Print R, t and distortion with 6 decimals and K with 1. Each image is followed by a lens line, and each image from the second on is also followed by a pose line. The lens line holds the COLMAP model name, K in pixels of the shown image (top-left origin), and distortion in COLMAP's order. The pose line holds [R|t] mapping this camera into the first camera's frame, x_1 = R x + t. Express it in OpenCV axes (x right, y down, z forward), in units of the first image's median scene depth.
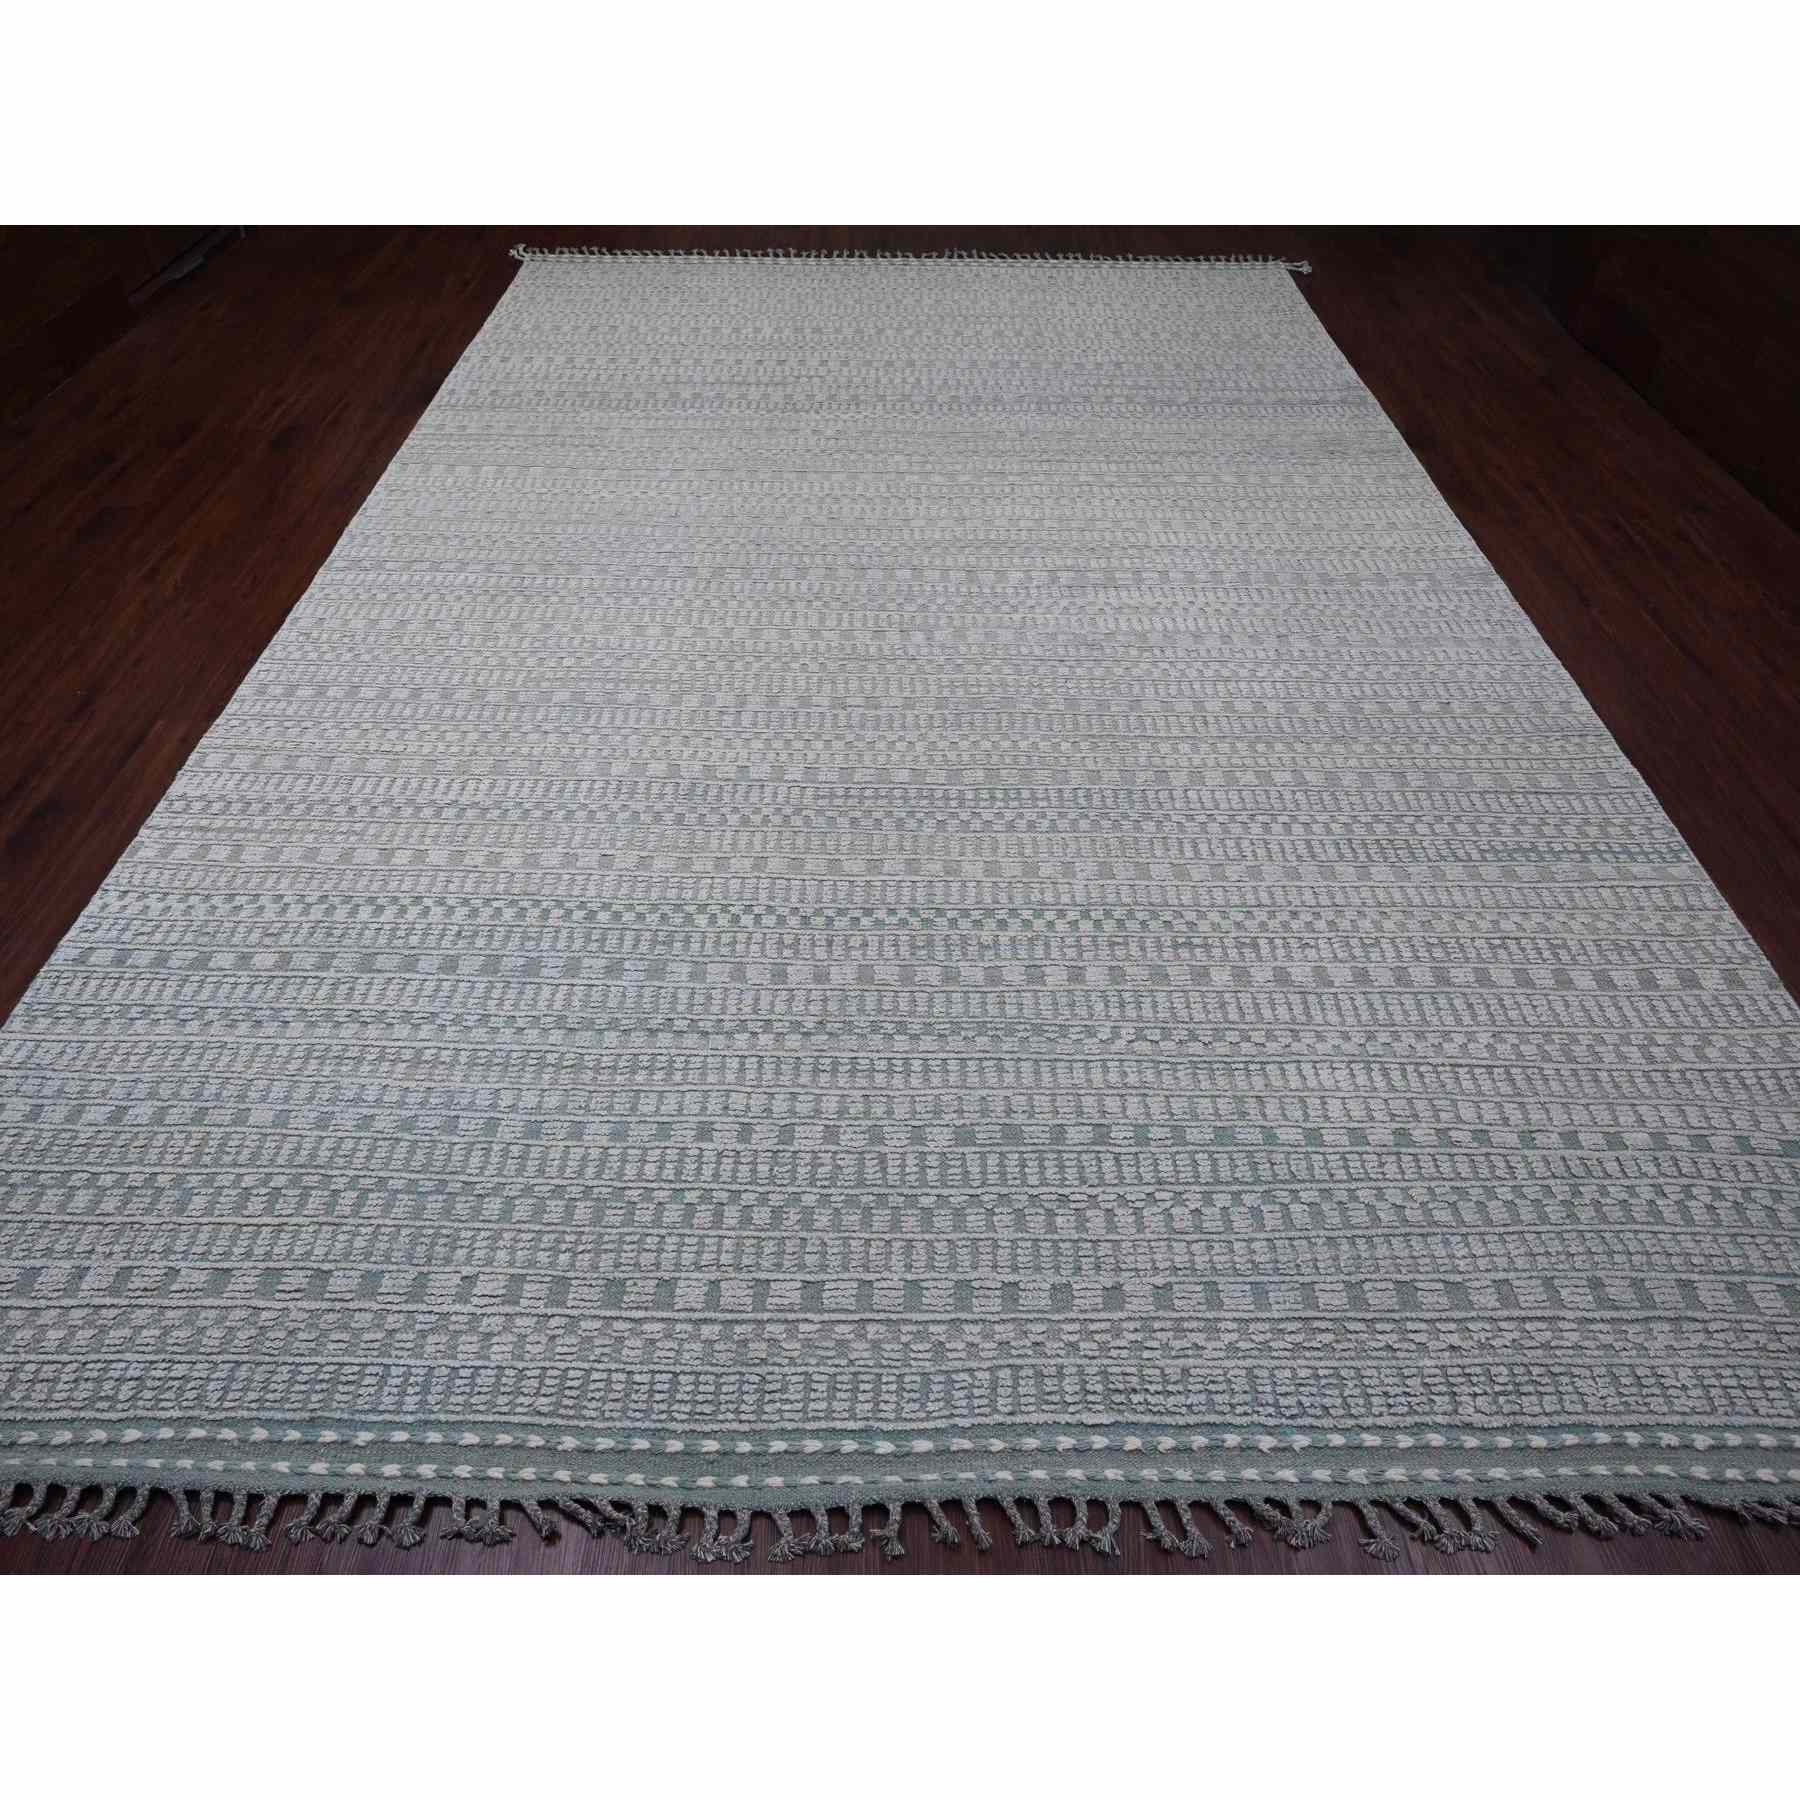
lens RADIAL K [[1165.3, 0, 901.7], [0, 1165.3, 862.8], [0, 0, 1]] dist [-0.006755, -0.000564]
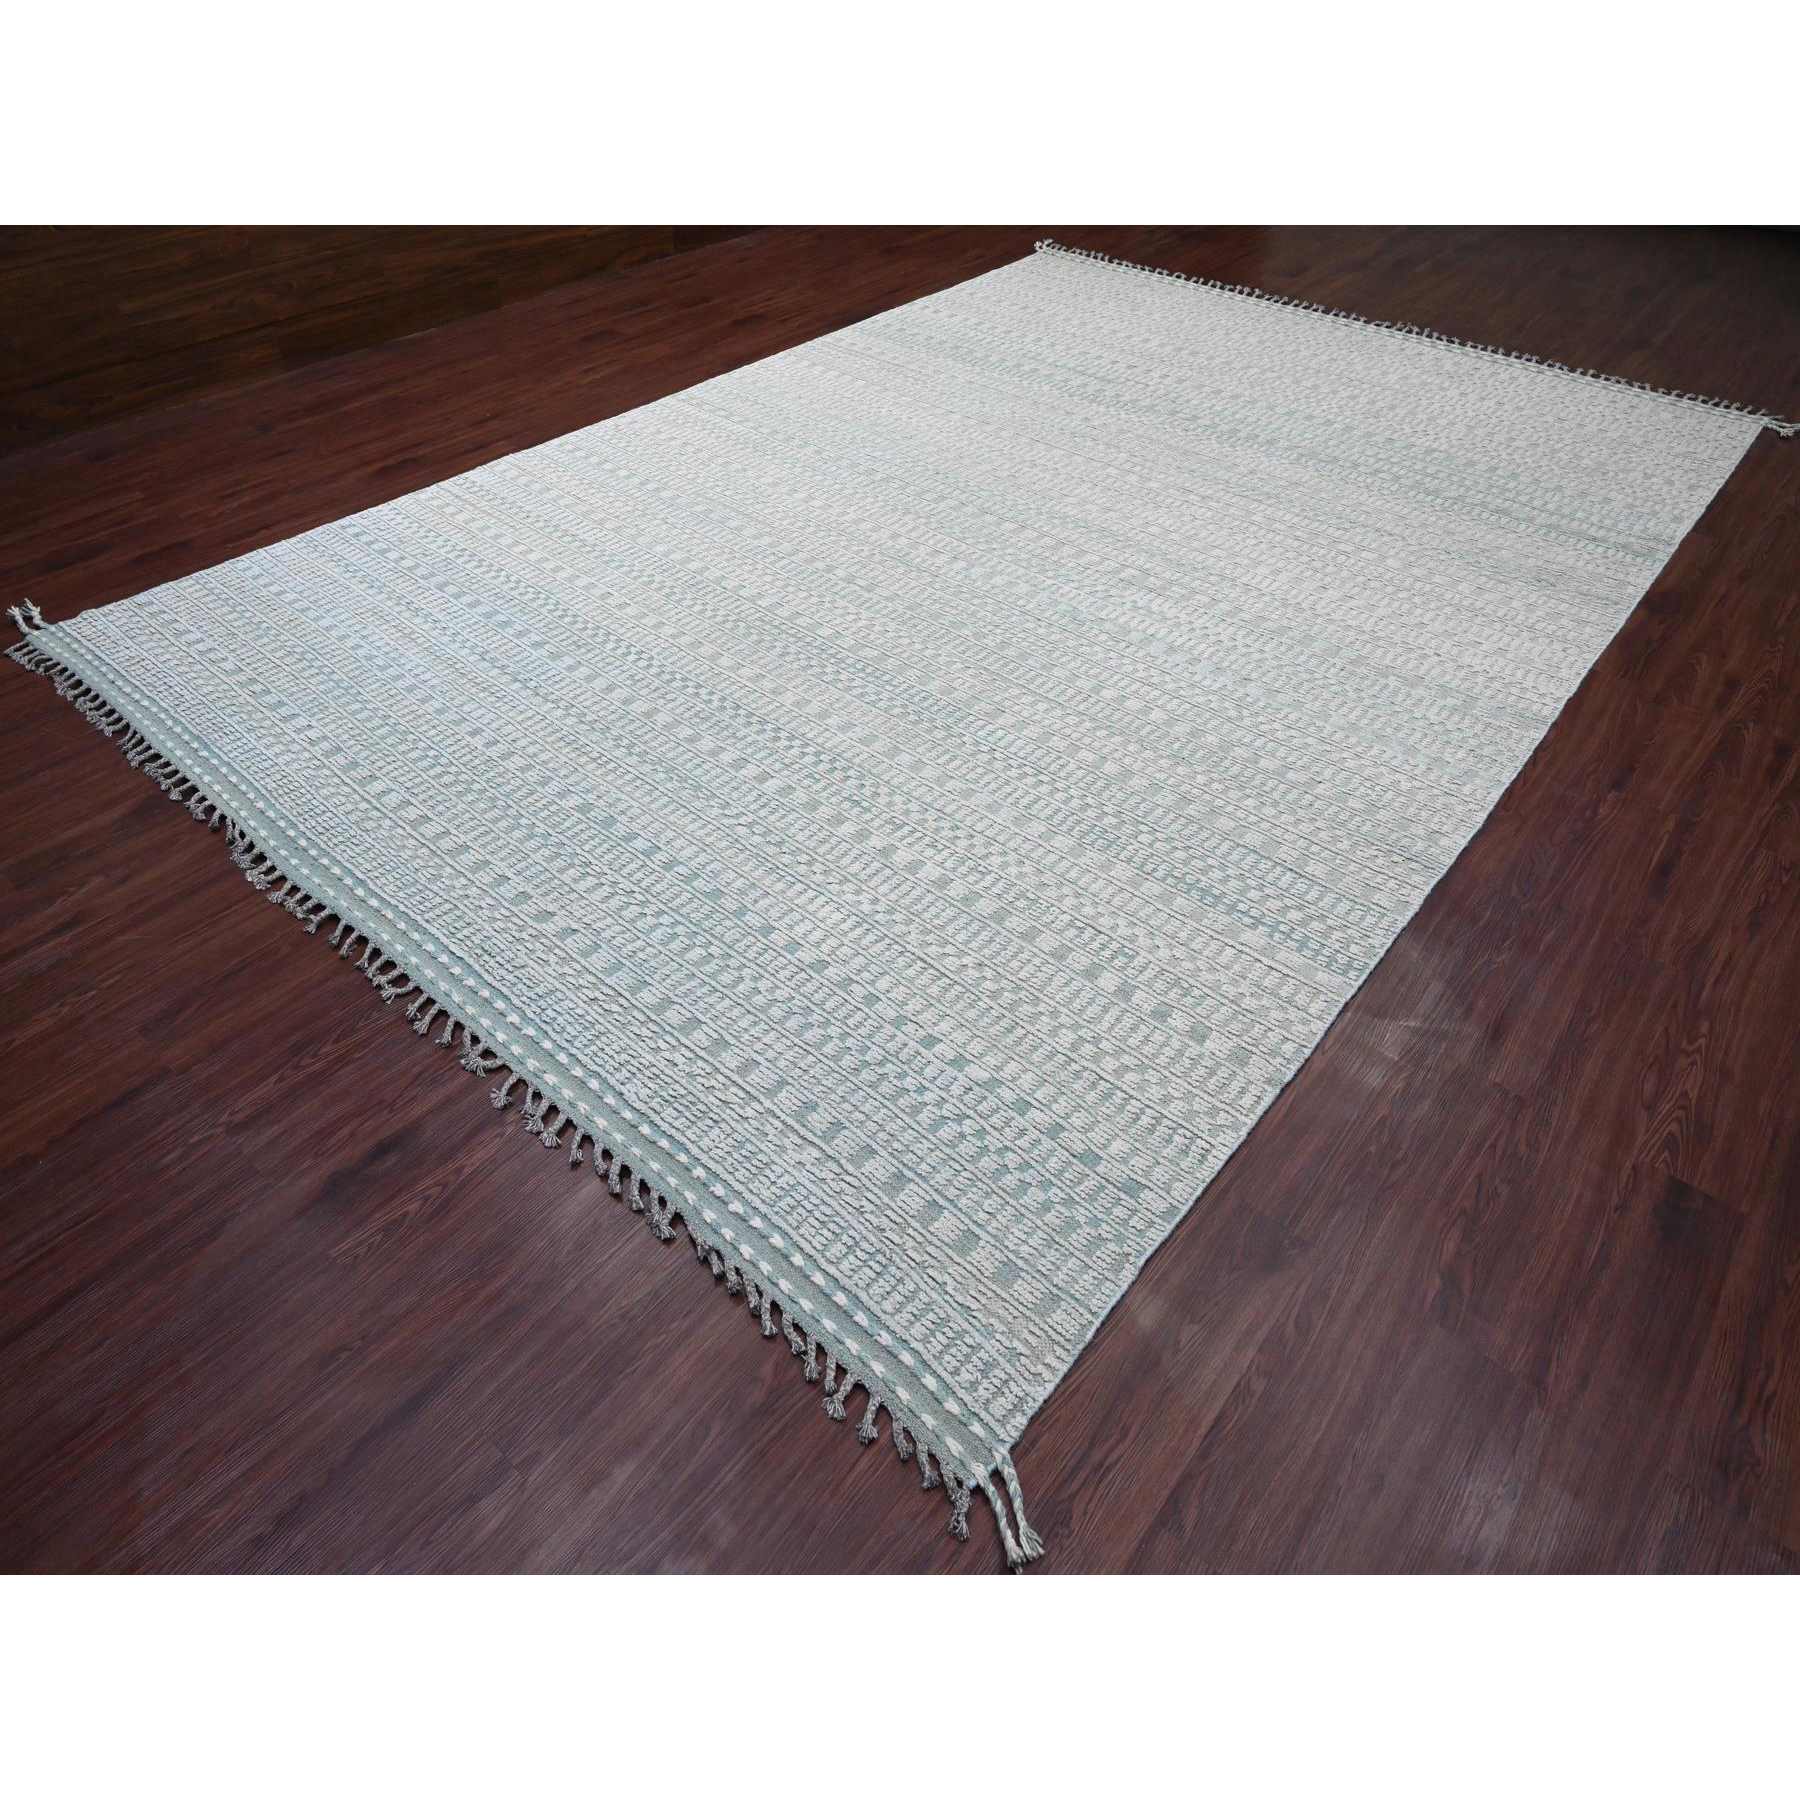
lens RADIAL K [[1138.7, 0, 900.0], [0, 1138.7, 900.0], [0, 0, 1]] dist [-0.004315, -0.001367]
pose [[0.755705, 0.451795, -0.474122, 0.896948], [-0.457375, 0.882234, 0.111677, 0.007116], [0.468742, 0.132457, 0.873348, 0.006540]]
